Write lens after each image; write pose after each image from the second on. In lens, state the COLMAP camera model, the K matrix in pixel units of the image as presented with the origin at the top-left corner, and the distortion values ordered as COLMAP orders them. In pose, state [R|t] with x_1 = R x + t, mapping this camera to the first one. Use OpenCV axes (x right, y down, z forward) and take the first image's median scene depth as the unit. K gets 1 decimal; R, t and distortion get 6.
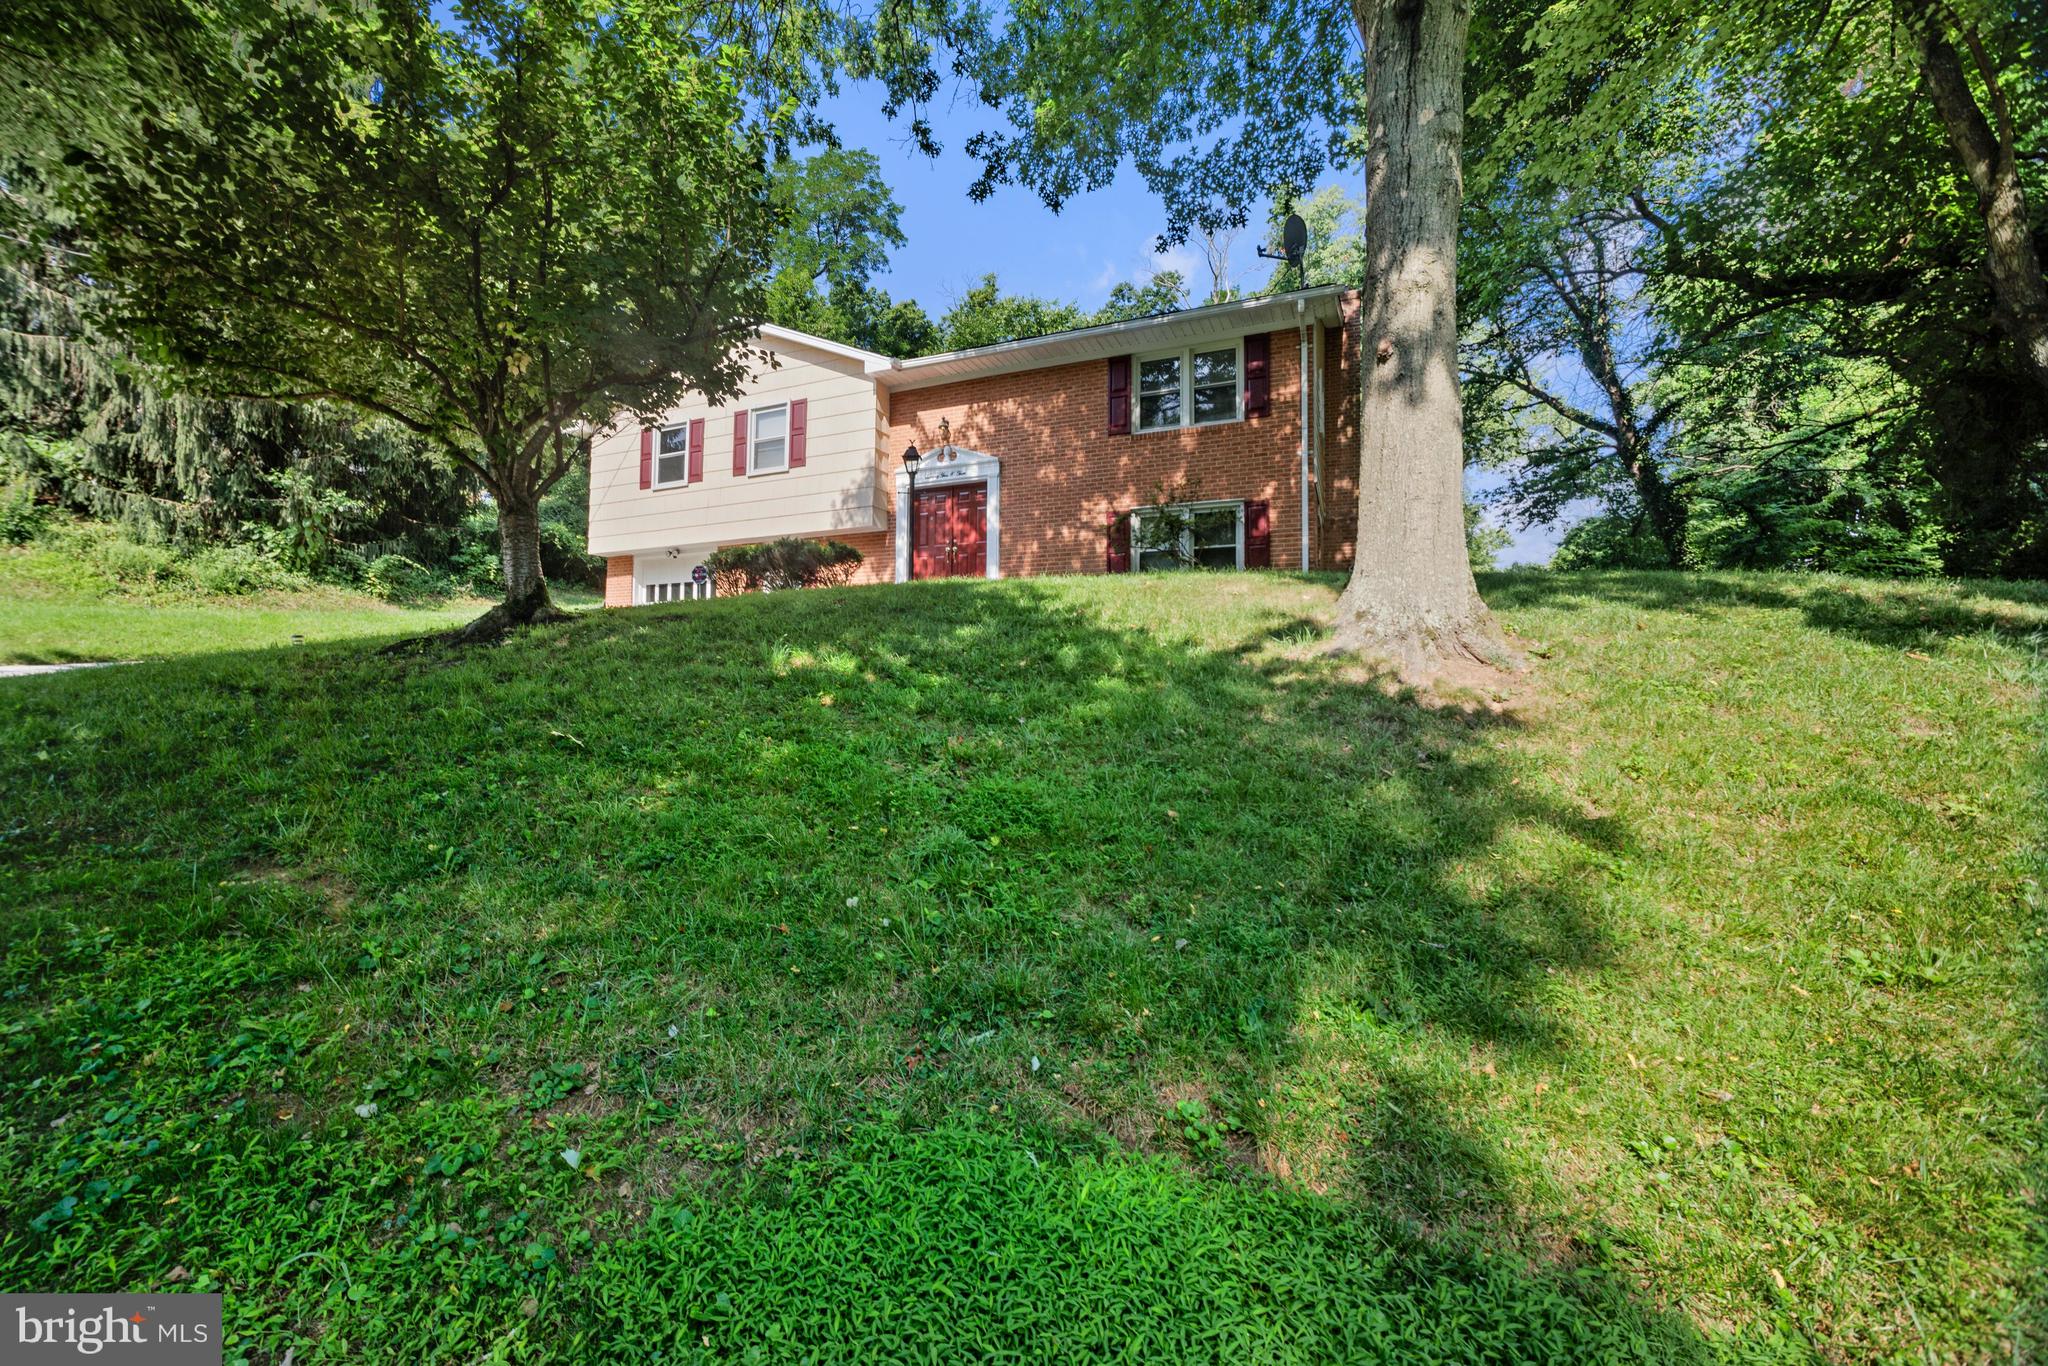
lens RADIAL K [[835.4, 0, 1042.6], [0, 835.4, 649.0], [0, 0, 1]] dist [0.013818, 0.000103]
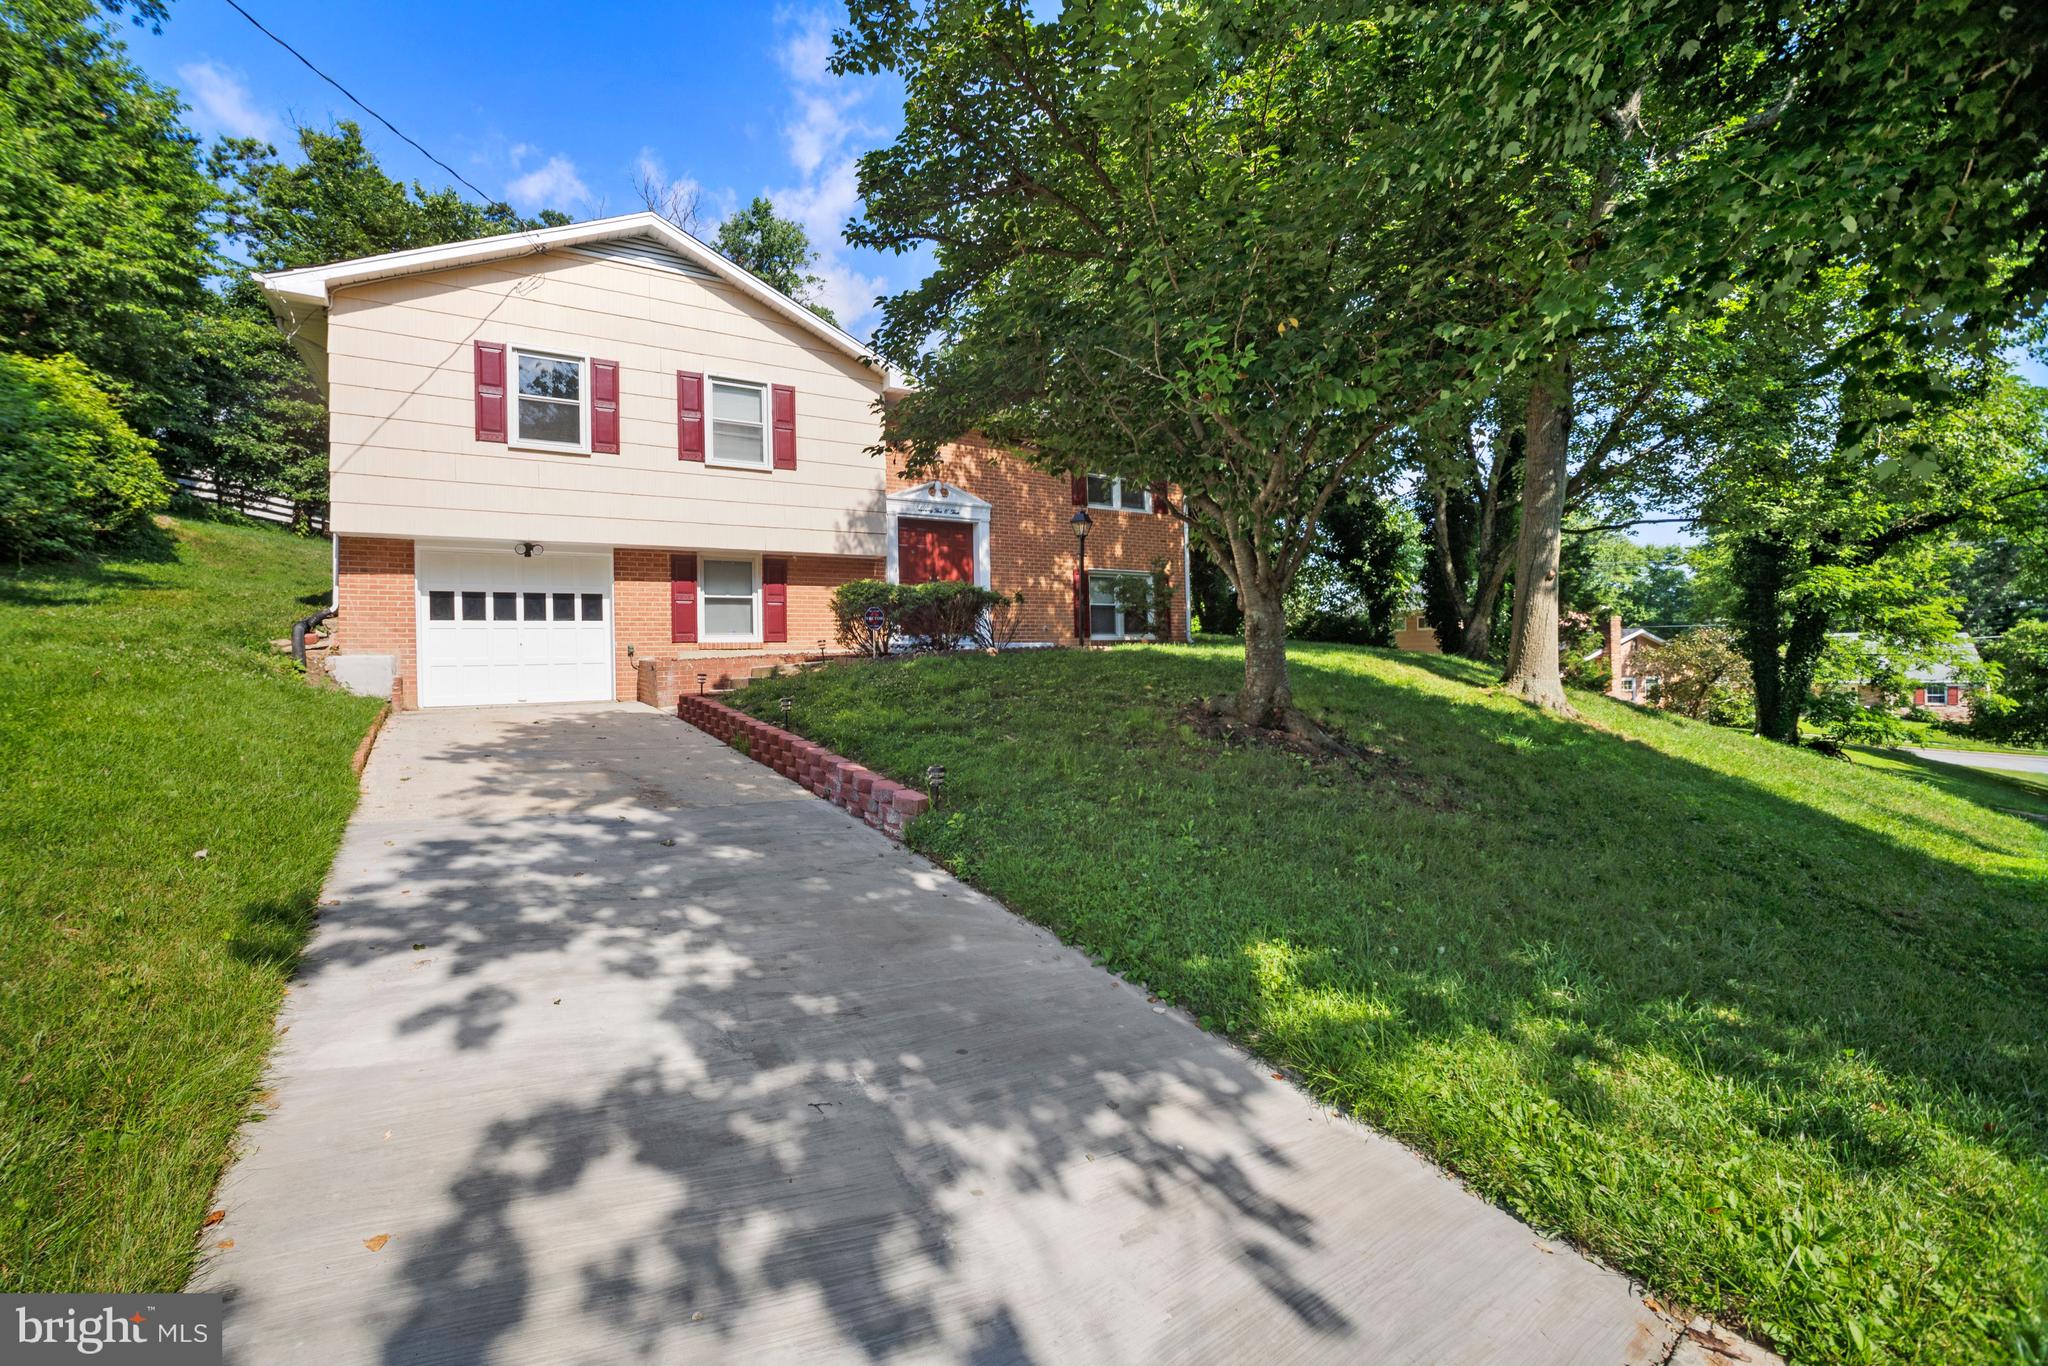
lens RADIAL K [[813.5, 0, 1022.1], [0, 813.5, 648.4], [0, 0, 1]] dist [0.023122, 0.000043]
pose [[0.564426, -0.008116, 0.825444, -0.899588], [-0.027098, 0.999231, 0.028354, -0.078909], [-0.825039, -0.038371, 0.563772, 0.388758]]
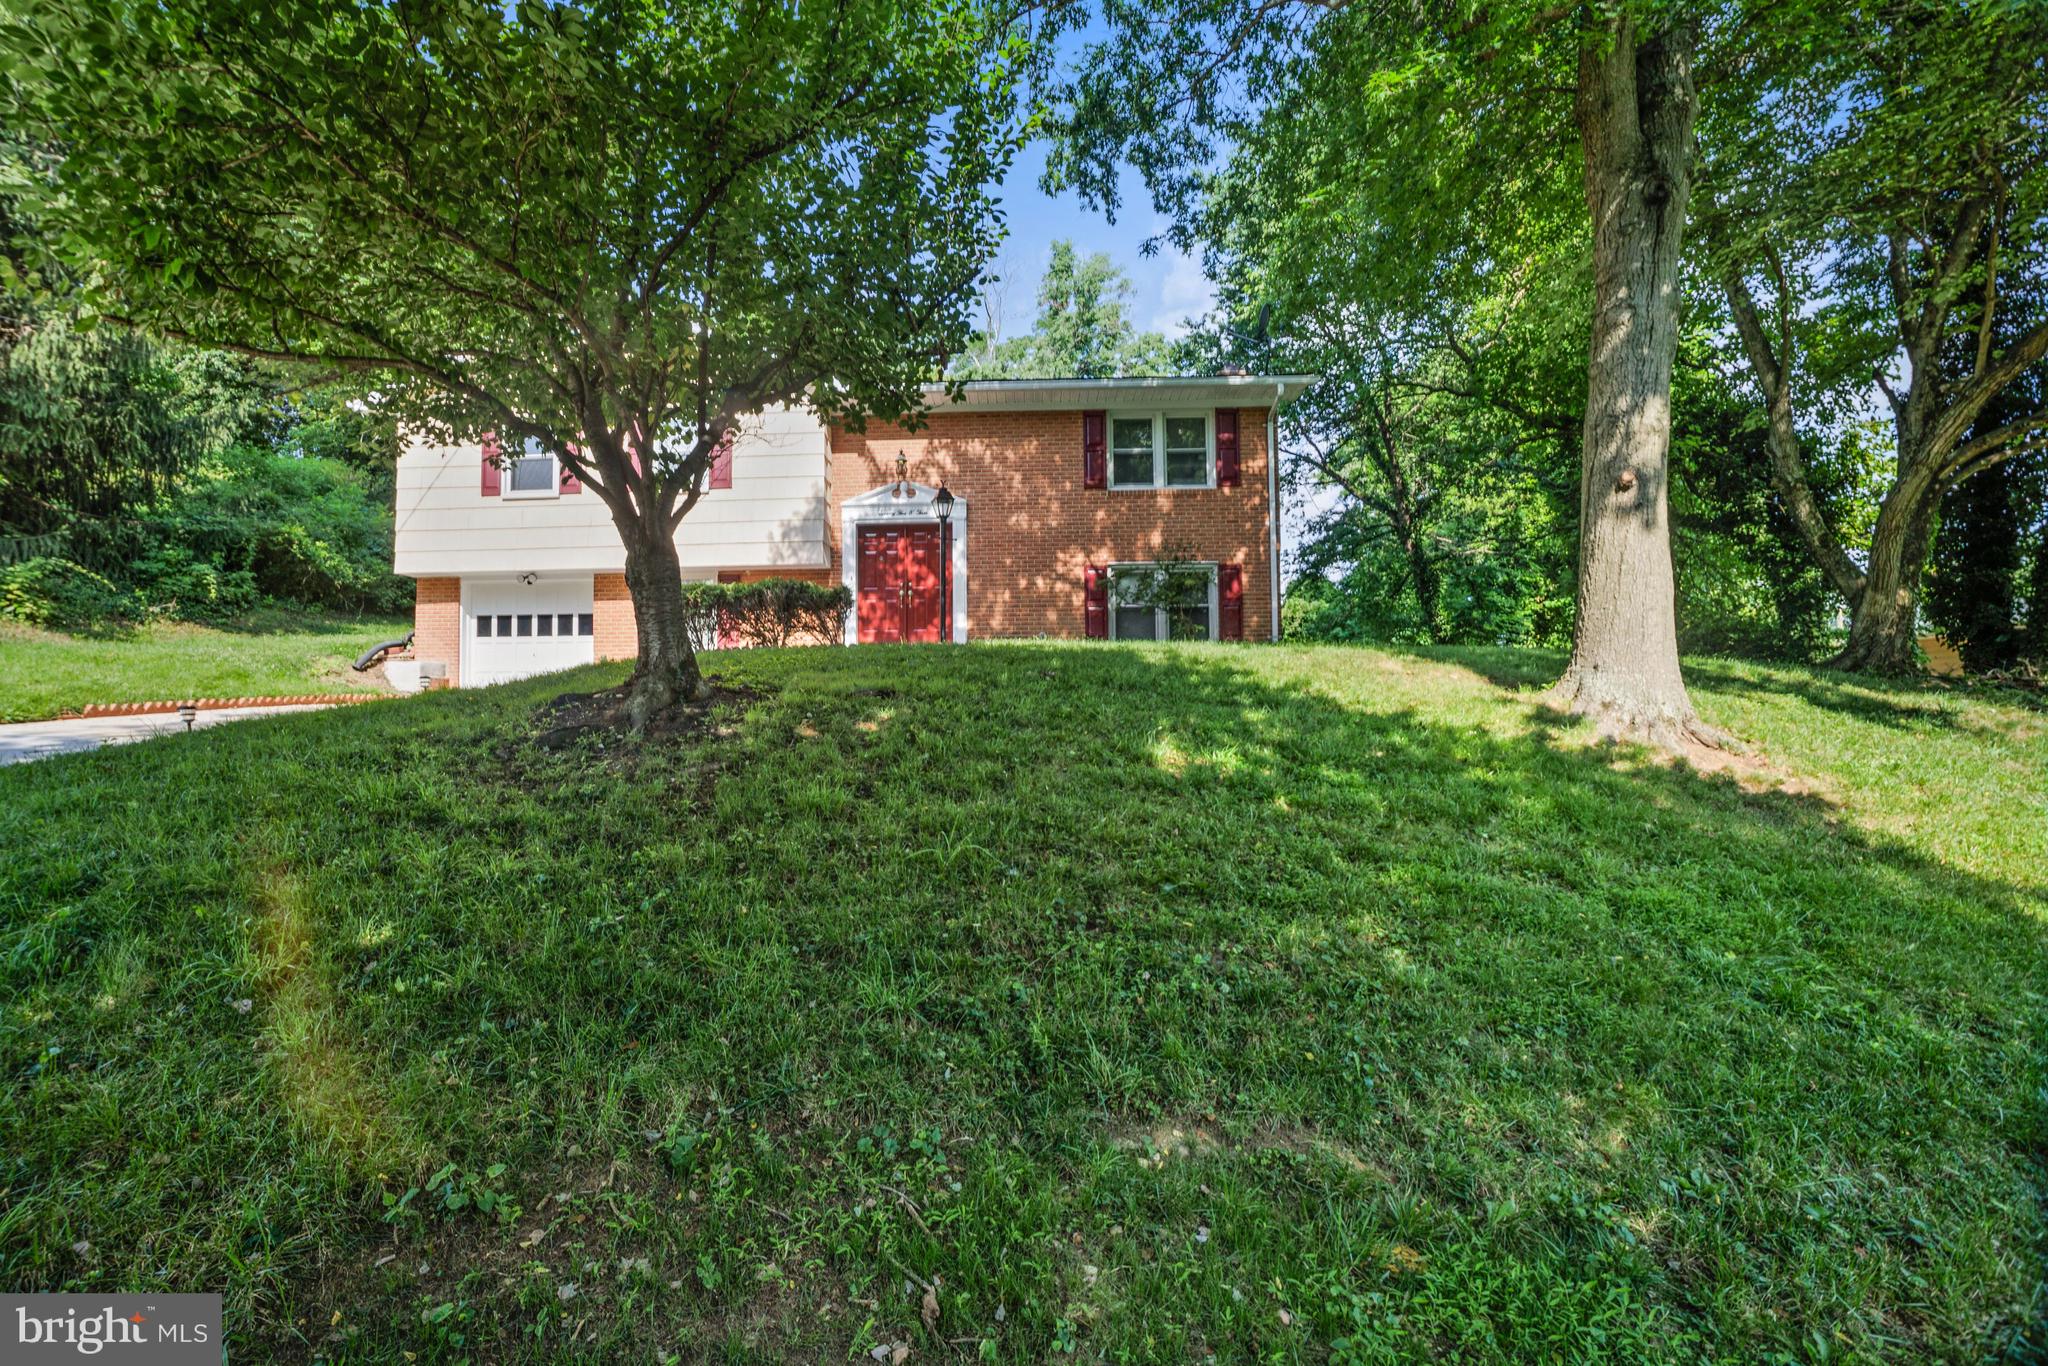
lens RADIAL K [[838.4, 0, 1024.0], [0, 838.4, 683.0], [0, 0, 1]] dist [-0.001059, 0.000129]
pose [[0.935856, 0.005894, 0.352332, -0.333229], [-0.010412, 0.999886, 0.010929, -0.032279], [-0.352228, -0.013896, 0.935811, 0.082685]]
